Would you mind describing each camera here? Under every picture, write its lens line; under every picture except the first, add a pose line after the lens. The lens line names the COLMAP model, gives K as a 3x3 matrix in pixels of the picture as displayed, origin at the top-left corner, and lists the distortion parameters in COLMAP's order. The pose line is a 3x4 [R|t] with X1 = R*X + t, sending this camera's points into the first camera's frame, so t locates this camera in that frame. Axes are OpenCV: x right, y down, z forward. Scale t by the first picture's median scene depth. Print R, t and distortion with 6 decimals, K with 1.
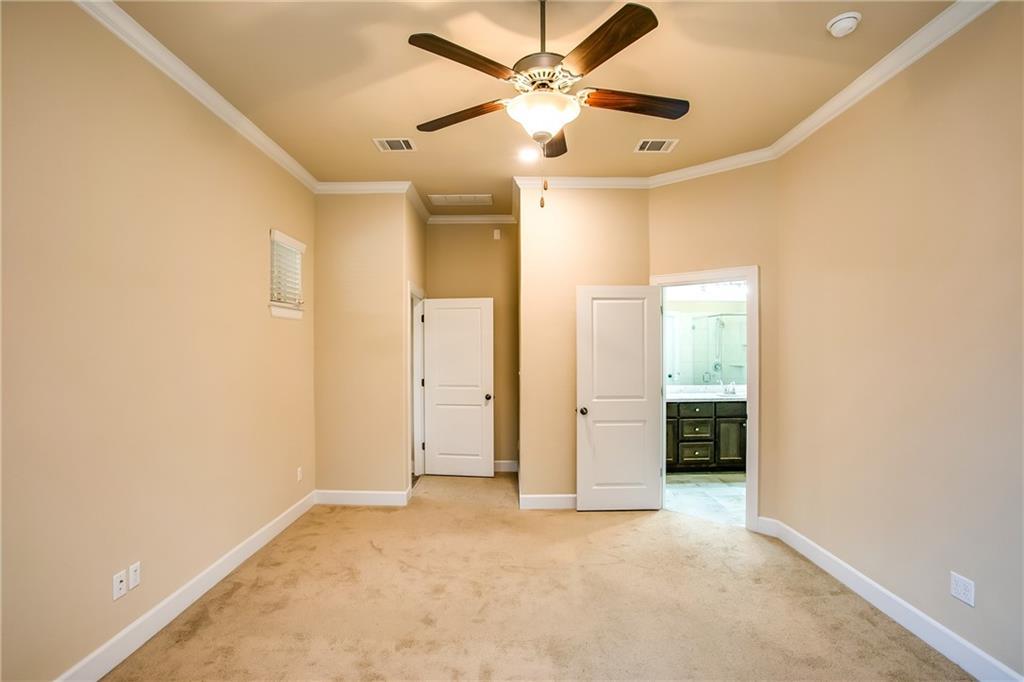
lens RADIAL K [[497.5, 0, 510.5], [0, 497.5, 346.5], [0, 0, 1]] dist [-0.077317, 0.033368]
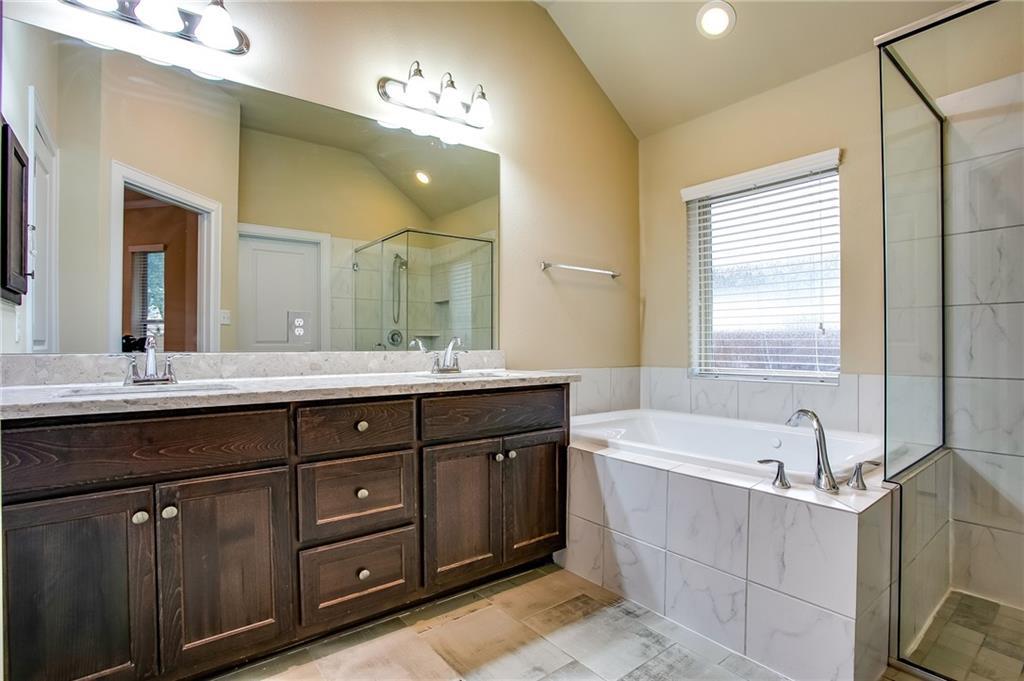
lens RADIAL K [[497.5, 0, 510.5], [0, 497.5, 346.0], [0, 0, 1]] dist [-0.077317, 0.033368]
pose [[0.793393, 0.001166, 0.608709, 0.339484], [-0.000338, 0.999999, -0.001475, 0.103051], [-0.608710, 0.000964, 0.793392, 0.894537]]
